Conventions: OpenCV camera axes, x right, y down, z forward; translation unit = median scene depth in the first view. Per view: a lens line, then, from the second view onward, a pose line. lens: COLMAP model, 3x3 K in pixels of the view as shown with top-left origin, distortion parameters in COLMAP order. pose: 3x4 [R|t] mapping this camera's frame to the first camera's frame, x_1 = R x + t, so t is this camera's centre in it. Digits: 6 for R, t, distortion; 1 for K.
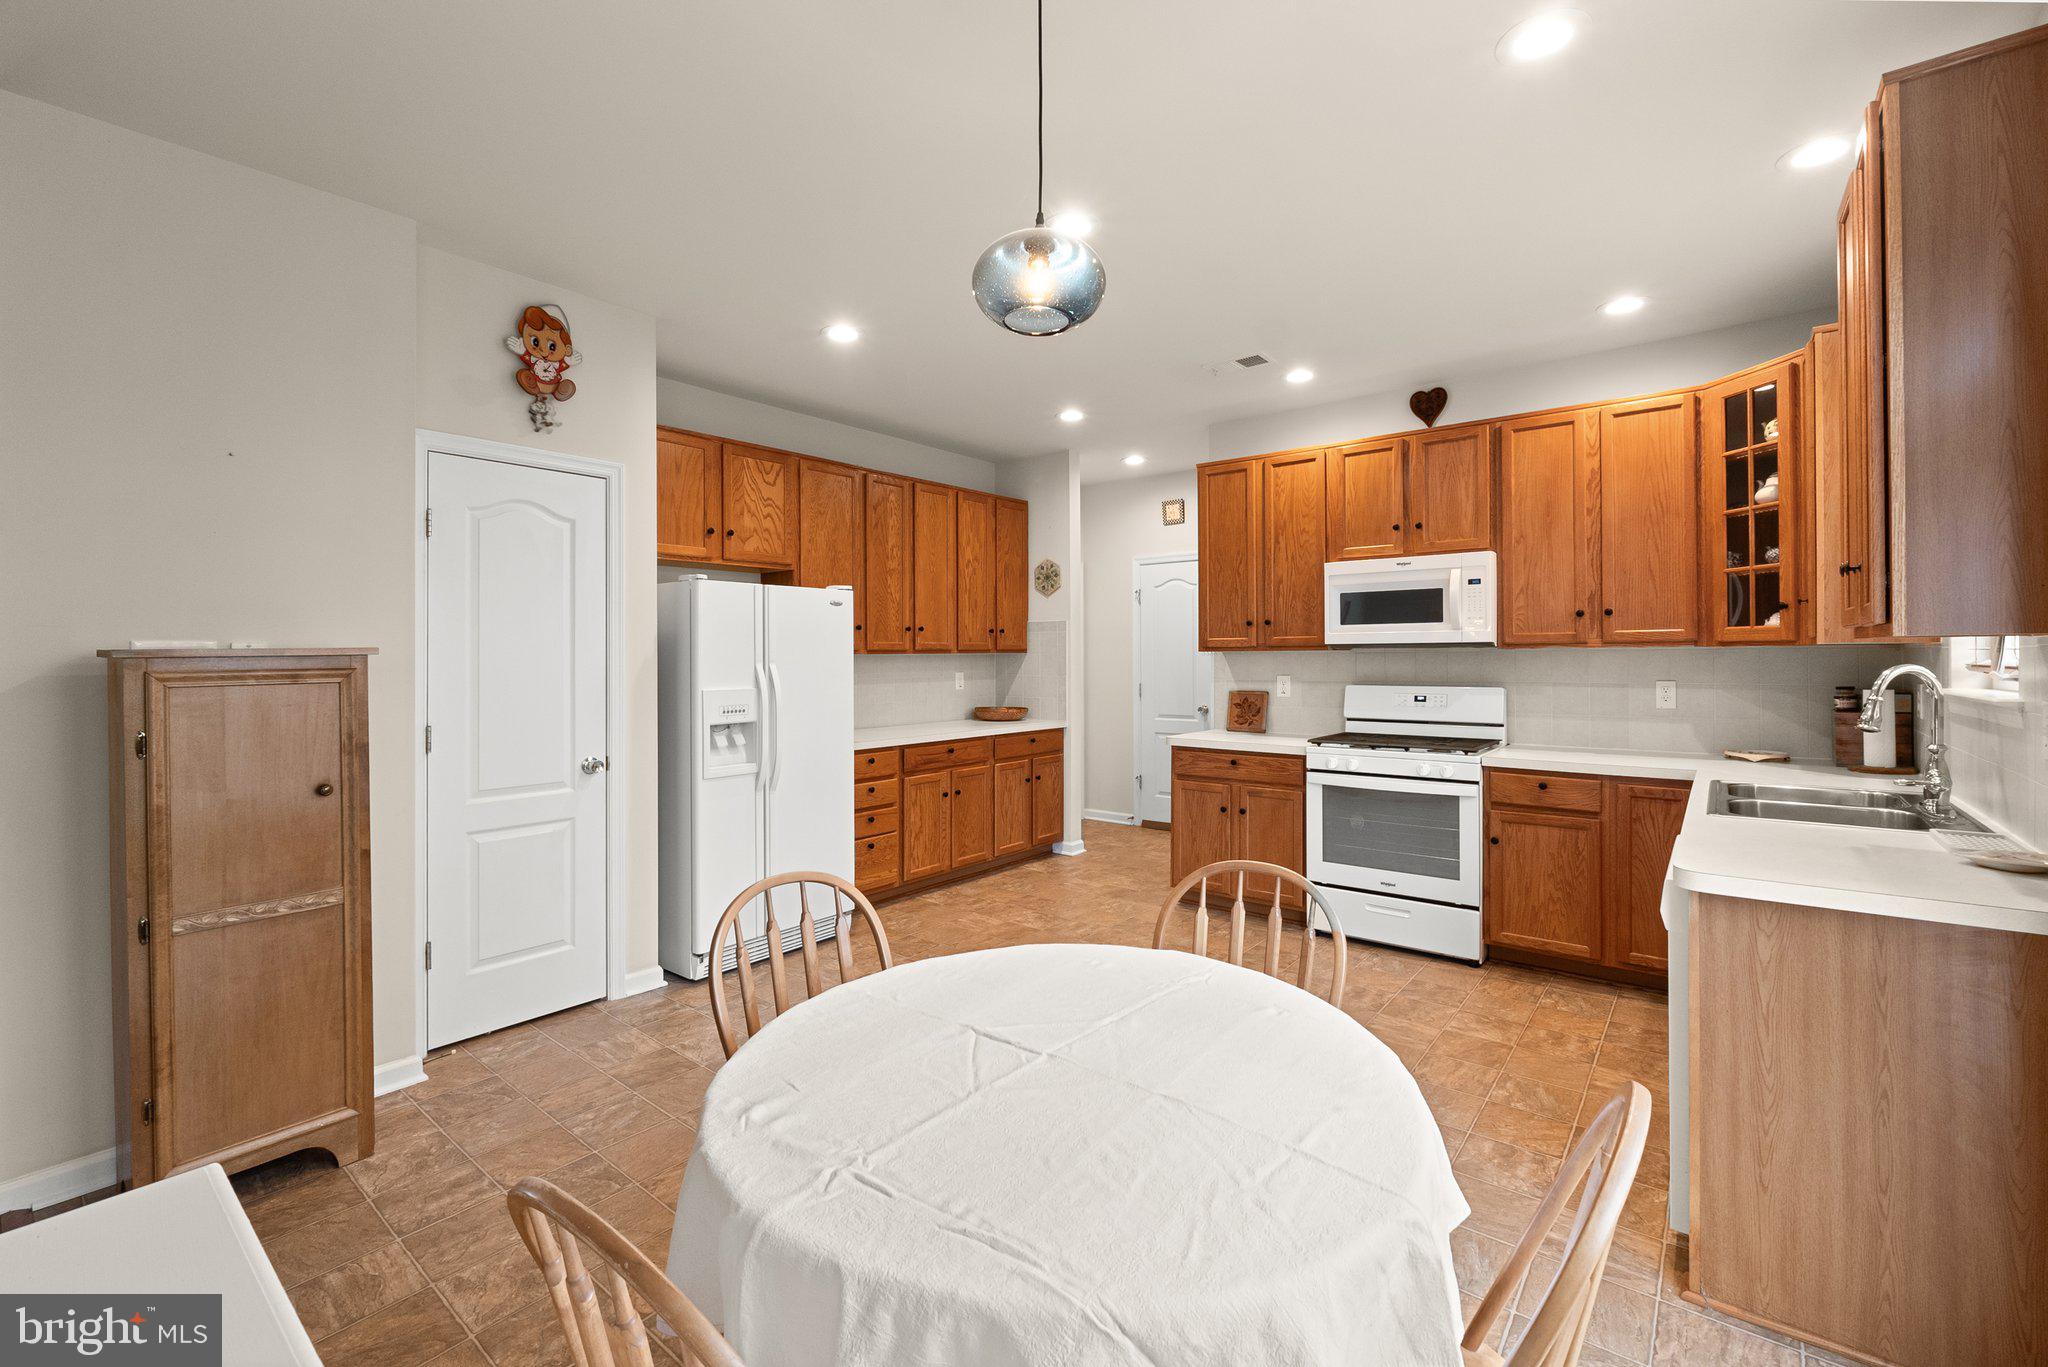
lens RADIAL K [[865.7, 0, 1022.3], [0, 865.7, 657.7], [0, 0, 1]] dist [-0.007498, 0.000276]
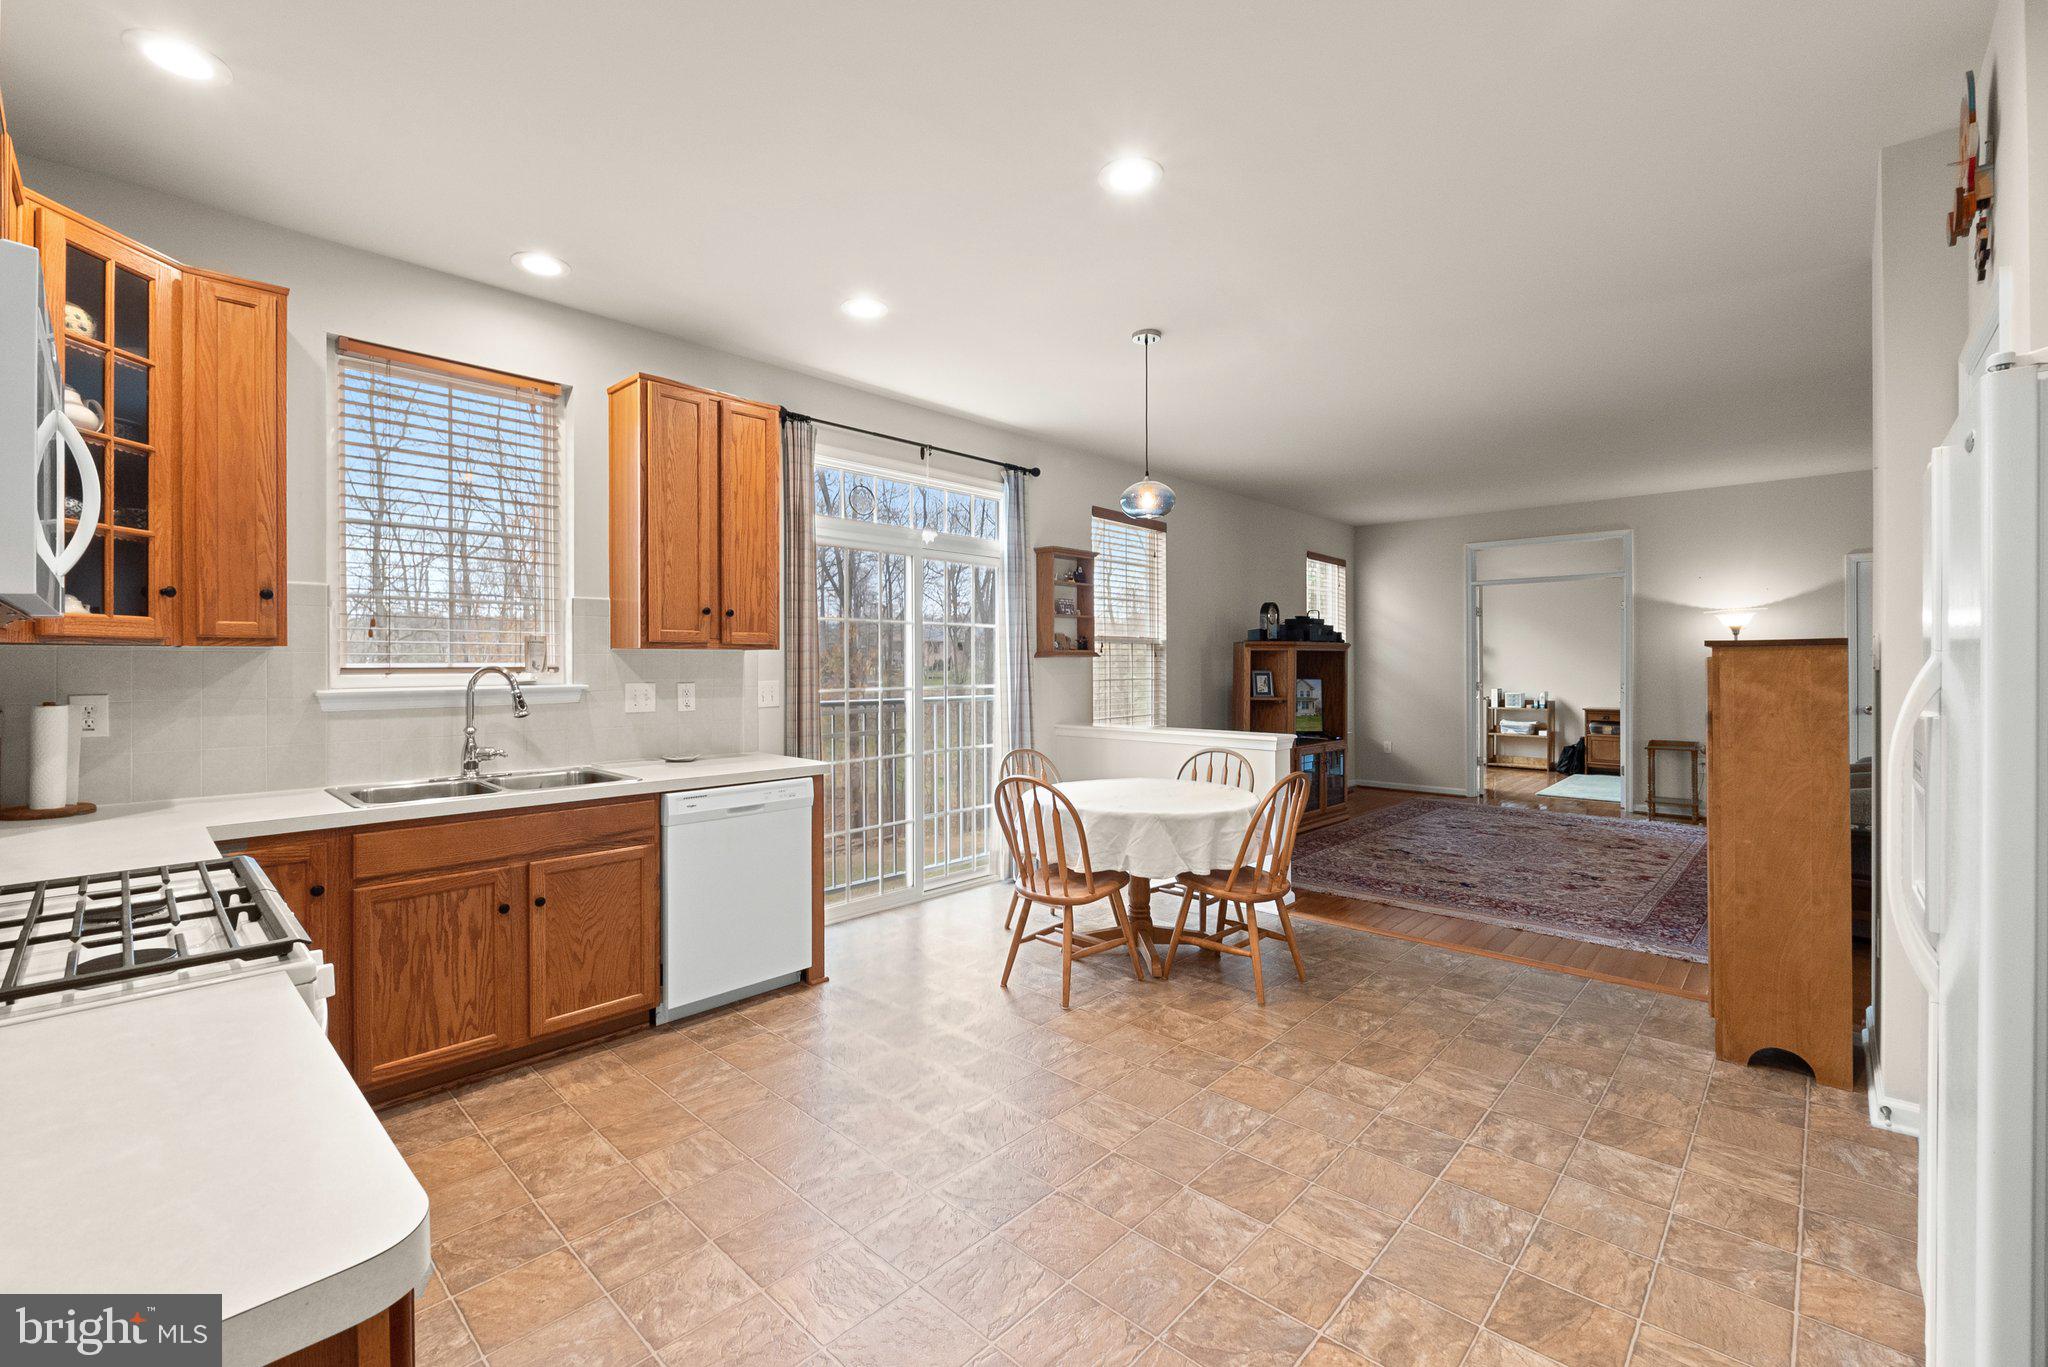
lens RADIAL K [[858.5, 0, 1028.0], [0, 858.5, 667.4], [0, 0, 1]] dist [-0.002909, -0.000217]
pose [[-0.997536, 0.008388, 0.069660, 0.072259], [0.008795, 0.999946, 0.005539, 0.005750], [-0.069610, 0.006138, -0.997555, 1.312553]]
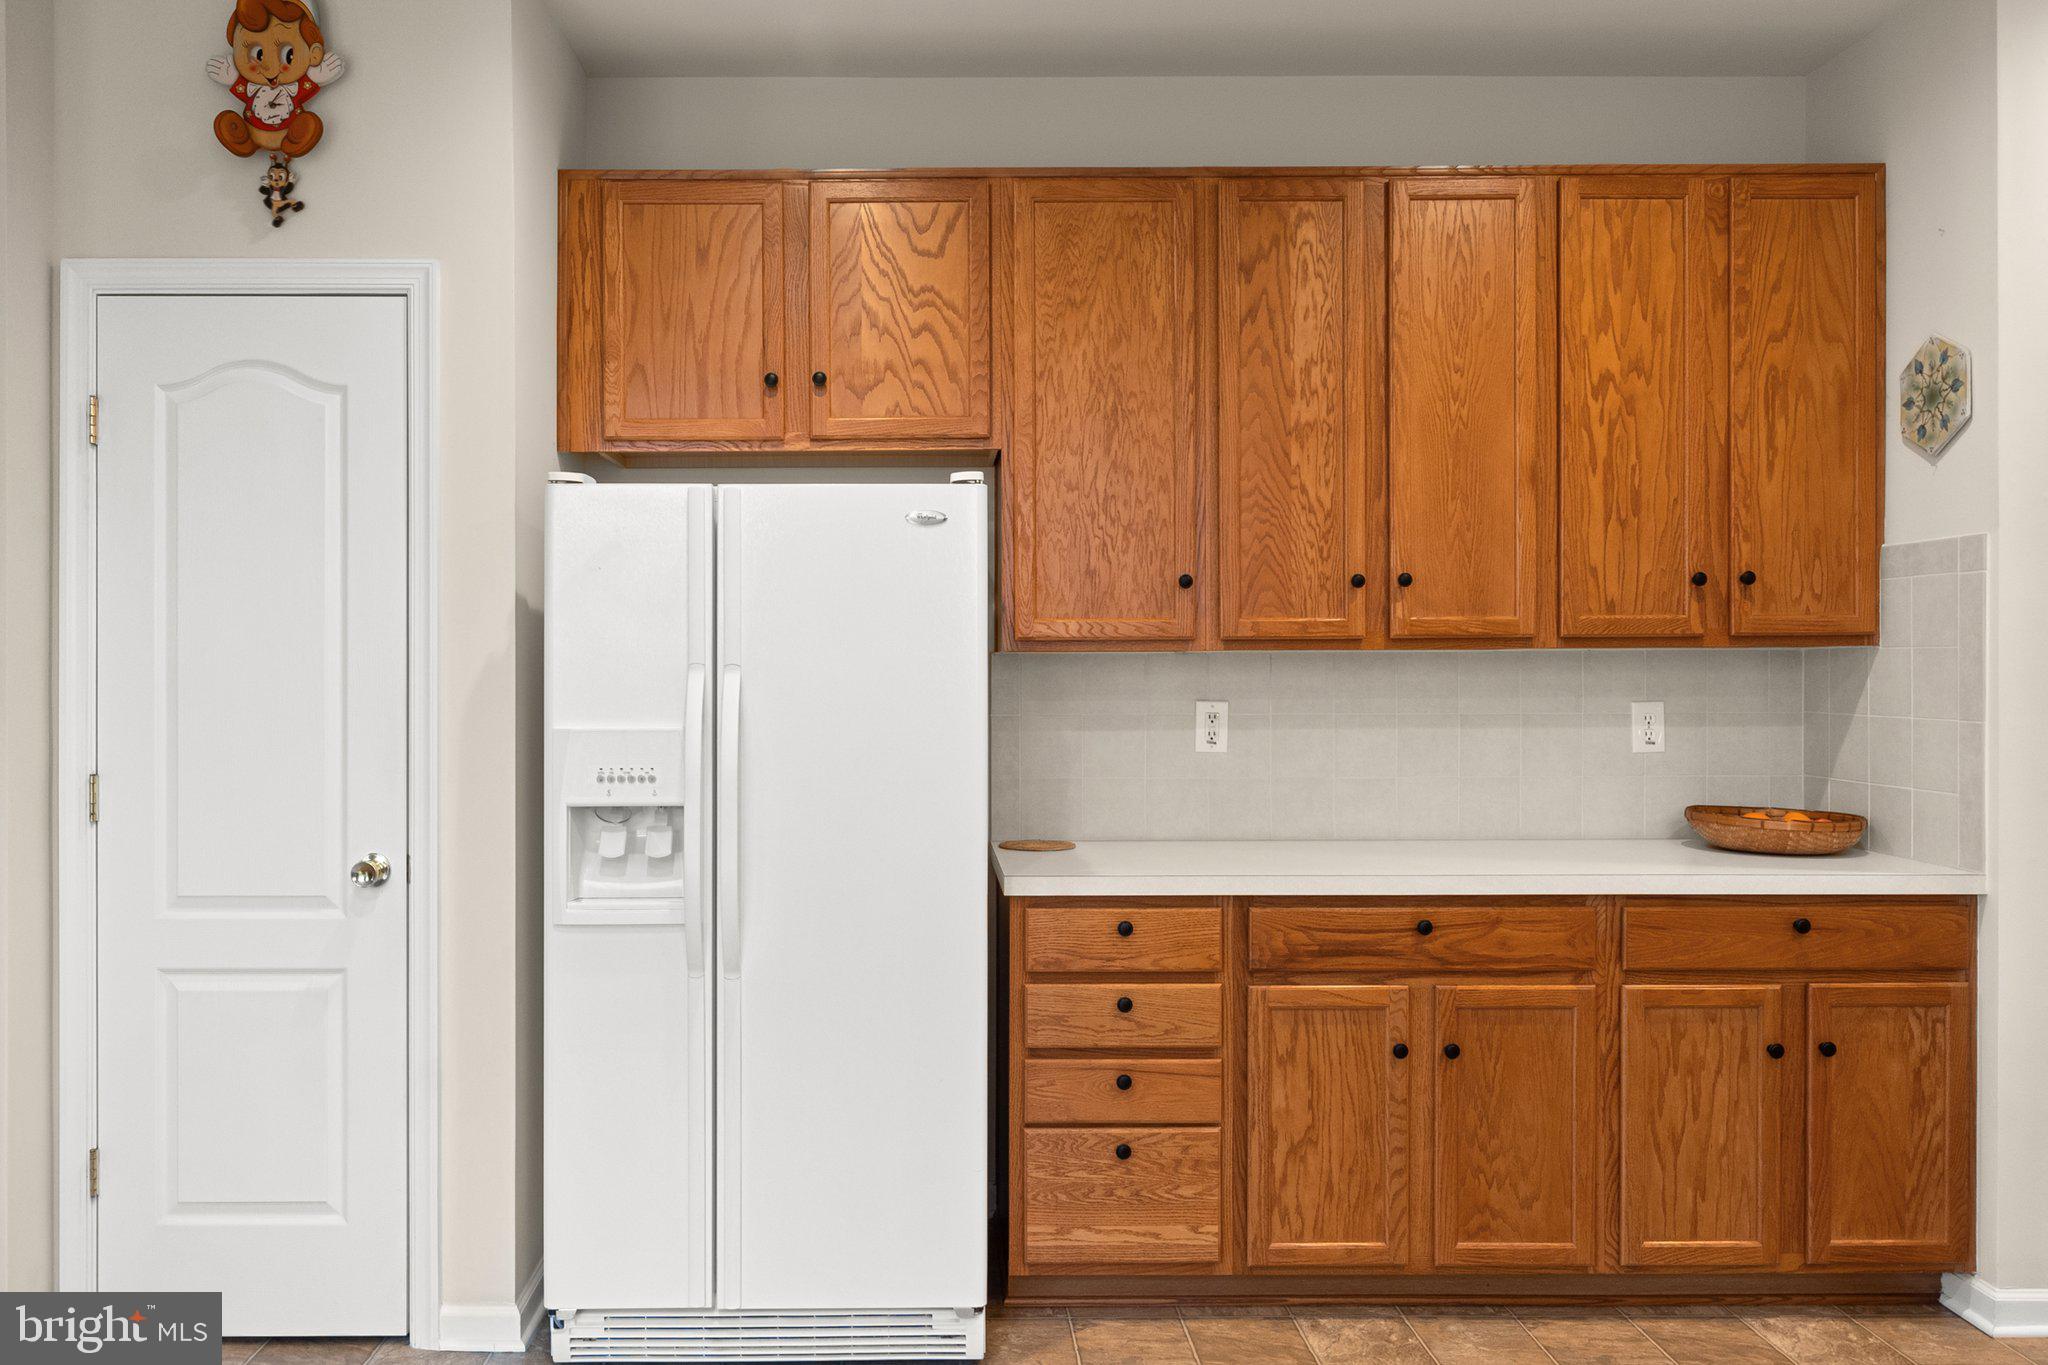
lens RADIAL K [[1547.9, 0, 948.2], [0, 1547.9, 679.2], [0, 0, 1]] dist [0.000195, -0.003239]
pose [[0.635023, 0.006798, -0.772463, 0.339691], [-0.001880, 0.999972, 0.007254, 0.005138], [0.772491, -0.003154, 0.635018, 0.568836]]
